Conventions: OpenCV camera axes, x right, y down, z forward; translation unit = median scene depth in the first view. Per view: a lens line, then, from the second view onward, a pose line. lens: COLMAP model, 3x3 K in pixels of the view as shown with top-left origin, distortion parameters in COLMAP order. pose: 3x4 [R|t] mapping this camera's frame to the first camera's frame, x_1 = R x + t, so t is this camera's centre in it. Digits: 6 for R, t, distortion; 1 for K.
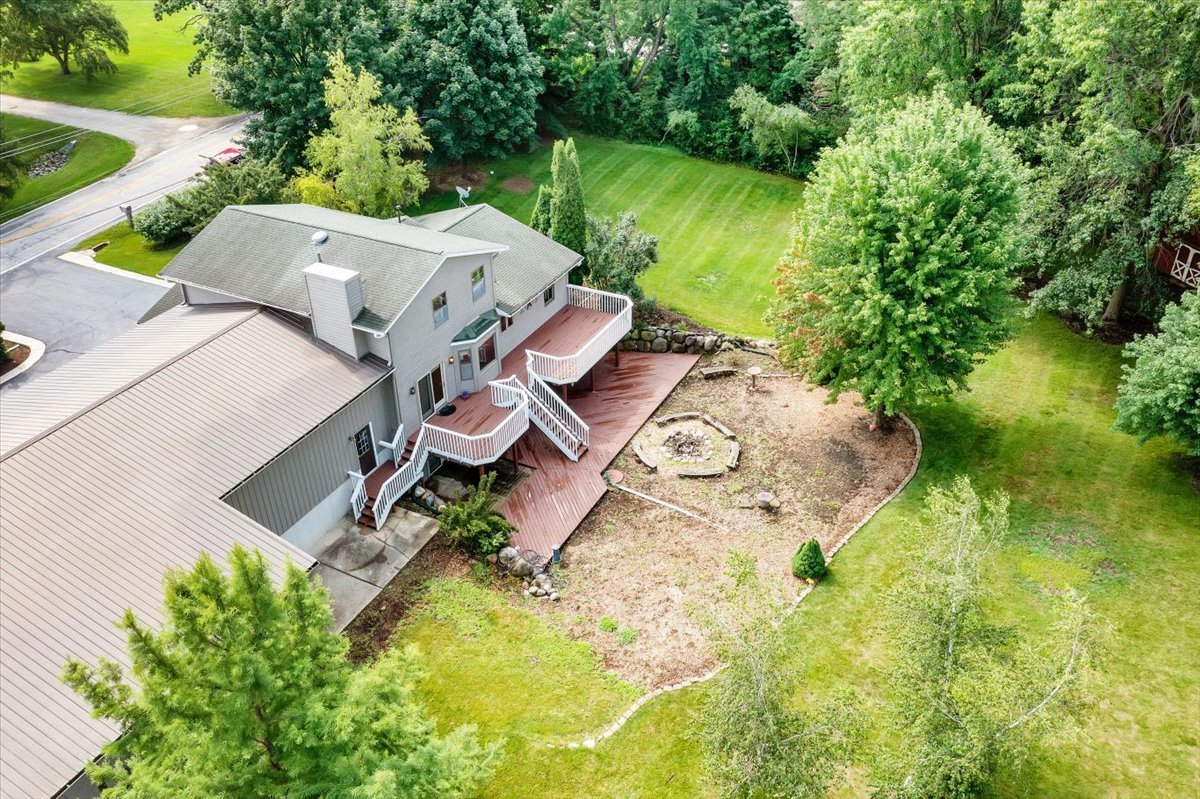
lens RADIAL K [[971.8, 0, 620.8], [0, 971.8, 386.0], [0, 0, 1]] dist [0.003351, -0.000278]
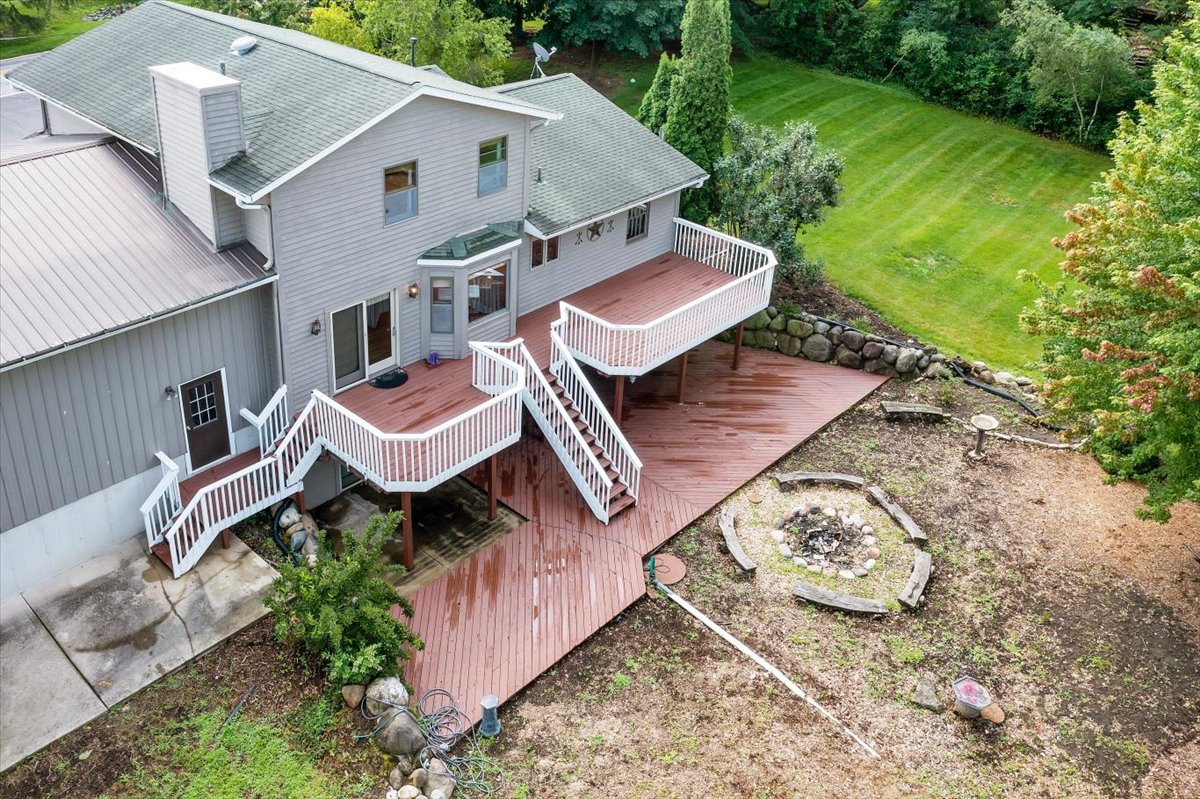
lens RADIAL K [[1059.4, 0, 574.2], [0, 1059.4, 281.4], [0, 0, 1]] dist [-0.004580, 0.006504]
pose [[0.958377, 0.165627, -0.232552, 0.048791], [-0.191704, 0.976916, -0.094262, 0.007107], [0.211571, 0.134920, 0.968005, 0.419540]]
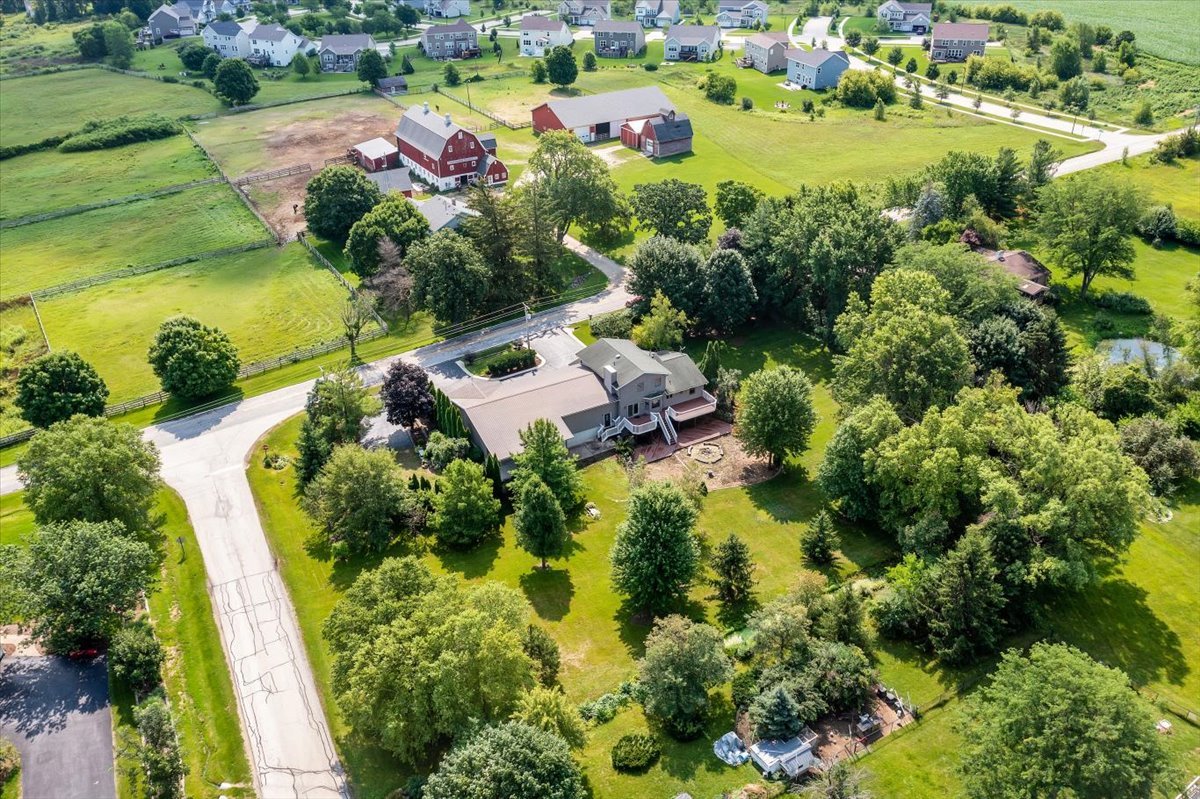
lens RADIAL K [[971.8, 0, 596.8], [0, 971.8, 394.4], [0, 0, 1]] dist [0.003351, -0.000278]
pose [[0.828804, 0.279700, -0.484615, 1.203675], [-0.294440, 0.954497, 0.047335, -0.153626], [0.475803, 0.103458, 0.873446, -1.813013]]
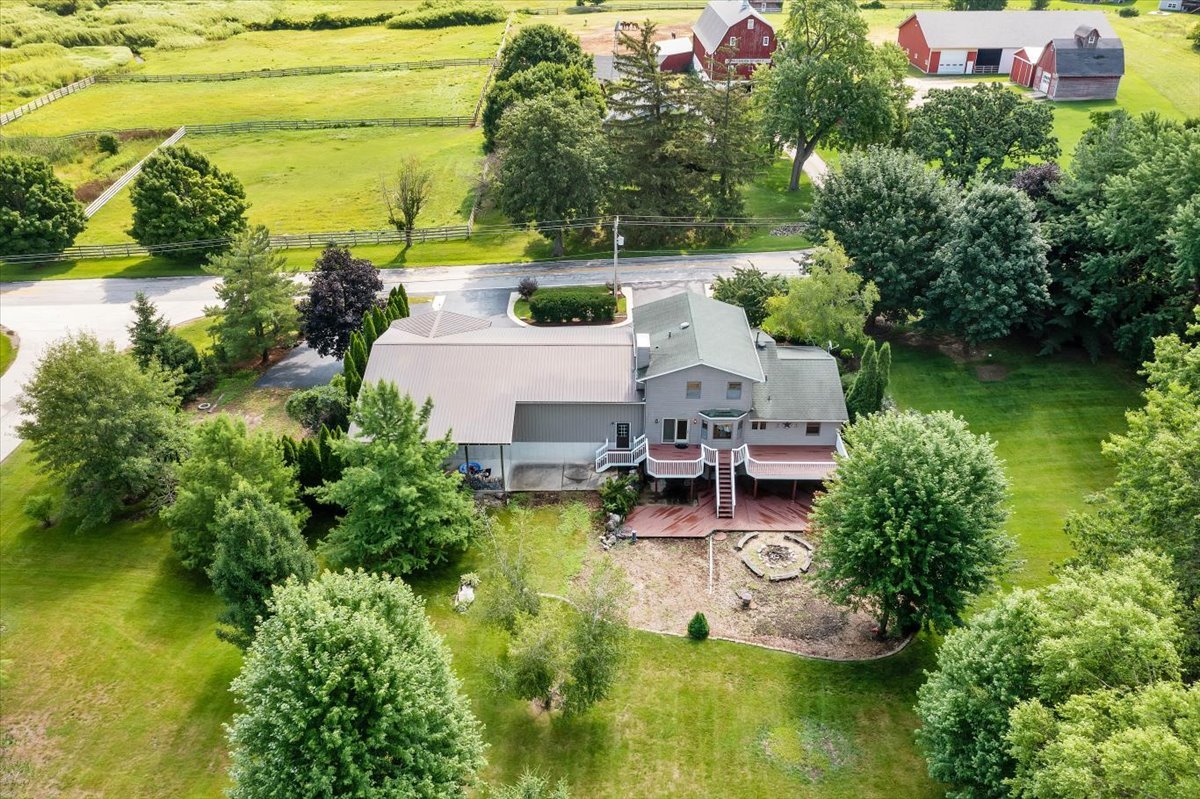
lens RADIAL K [[971.8, 0, 588.0], [0, 971.8, 404.8], [0, 0, 1]] dist [0.003351, -0.000278]
pose [[0.443338, 0.459447, -0.769650, 0.964402], [-0.479581, 0.846991, 0.229365, -0.328012], [0.757267, 0.267423, 0.595845, -0.129365]]
